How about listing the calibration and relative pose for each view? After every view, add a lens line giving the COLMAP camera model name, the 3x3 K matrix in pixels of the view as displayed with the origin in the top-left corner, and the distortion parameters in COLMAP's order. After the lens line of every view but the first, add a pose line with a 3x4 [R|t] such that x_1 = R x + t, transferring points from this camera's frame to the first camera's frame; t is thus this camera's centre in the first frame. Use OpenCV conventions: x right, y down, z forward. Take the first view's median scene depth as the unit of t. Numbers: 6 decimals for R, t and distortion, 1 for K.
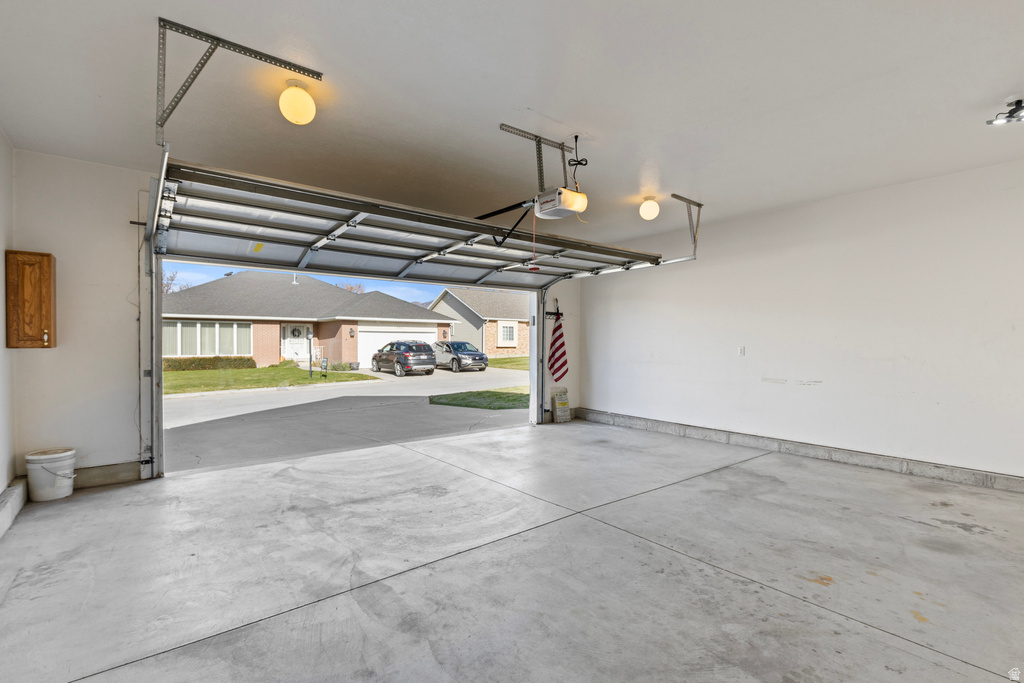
lens RADIAL K [[462.7, 0, 512.9], [0, 462.7, 343.2], [0, 0, 1]] dist [0.006473, -0.000882]
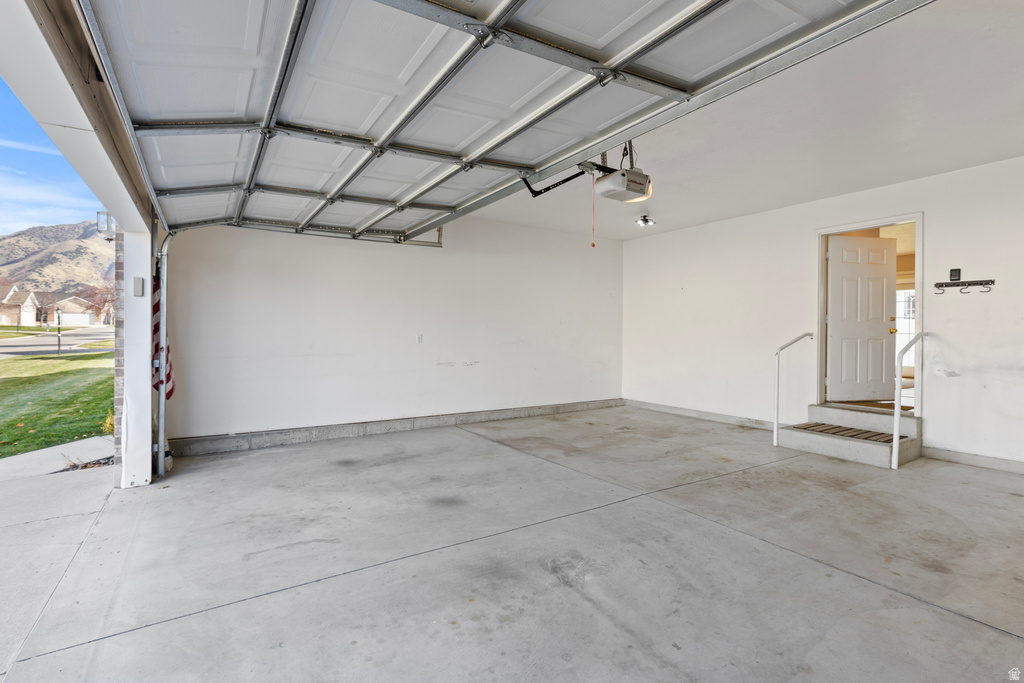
lens RADIAL K [[462.7, 0, 513.7], [0, 462.7, 337.8], [0, 0, 1]] dist [0.006473, -0.000882]
pose [[0.125097, -0.012805, 0.992062, -0.669836], [-0.003917, 0.999903, 0.013400, -0.000834], [-0.992137, -0.005562, 0.125035, 0.840880]]
